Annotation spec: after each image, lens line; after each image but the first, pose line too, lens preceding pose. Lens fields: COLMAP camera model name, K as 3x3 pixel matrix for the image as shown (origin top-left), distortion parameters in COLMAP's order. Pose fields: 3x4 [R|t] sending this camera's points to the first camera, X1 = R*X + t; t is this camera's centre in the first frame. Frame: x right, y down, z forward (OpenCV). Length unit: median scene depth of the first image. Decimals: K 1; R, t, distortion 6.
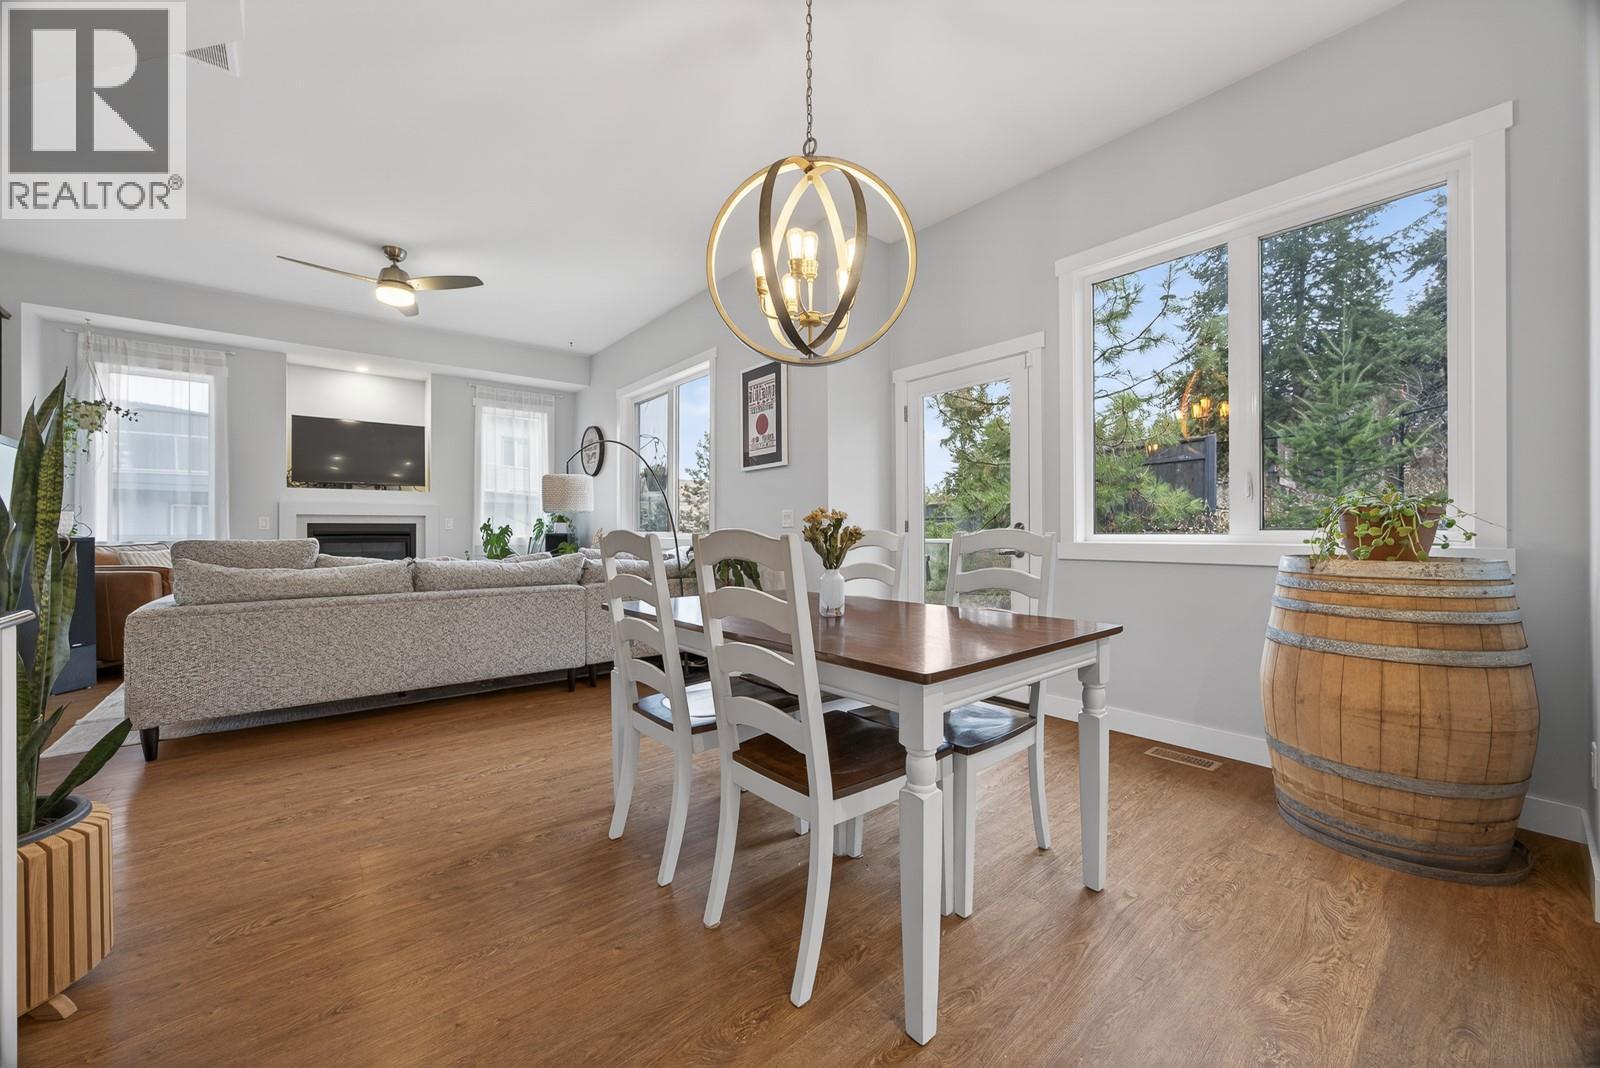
lens RADIAL K [[613.8, 0, 805.6], [0, 613.8, 536.5], [0, 0, 1]] dist [-0.000475, 0.000060]
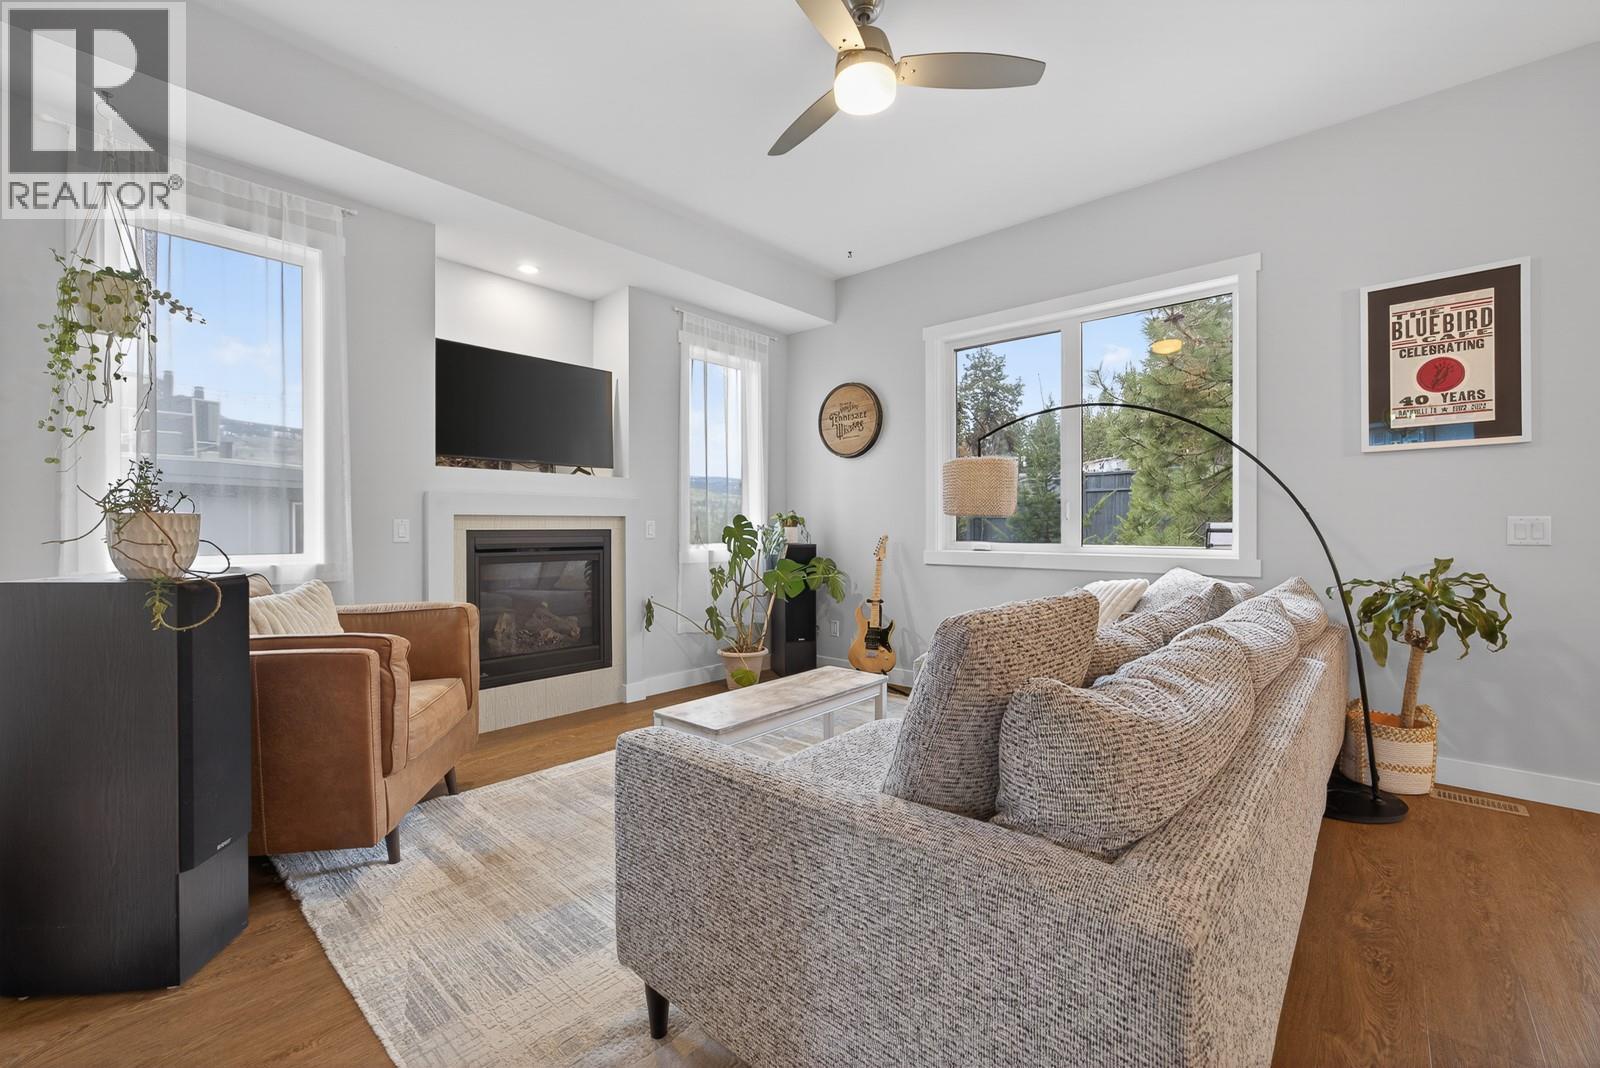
lens RADIAL K [[661.6, 0, 798.0], [0, 661.6, 530.3], [0, 0, 1]] dist [0.000942, 0.001822]
pose [[0.984470, -0.001673, 0.175544, -0.608635], [0.001759, 0.999998, -0.000334, -0.020354], [-0.175543, 0.000638, 0.984472, 0.340366]]
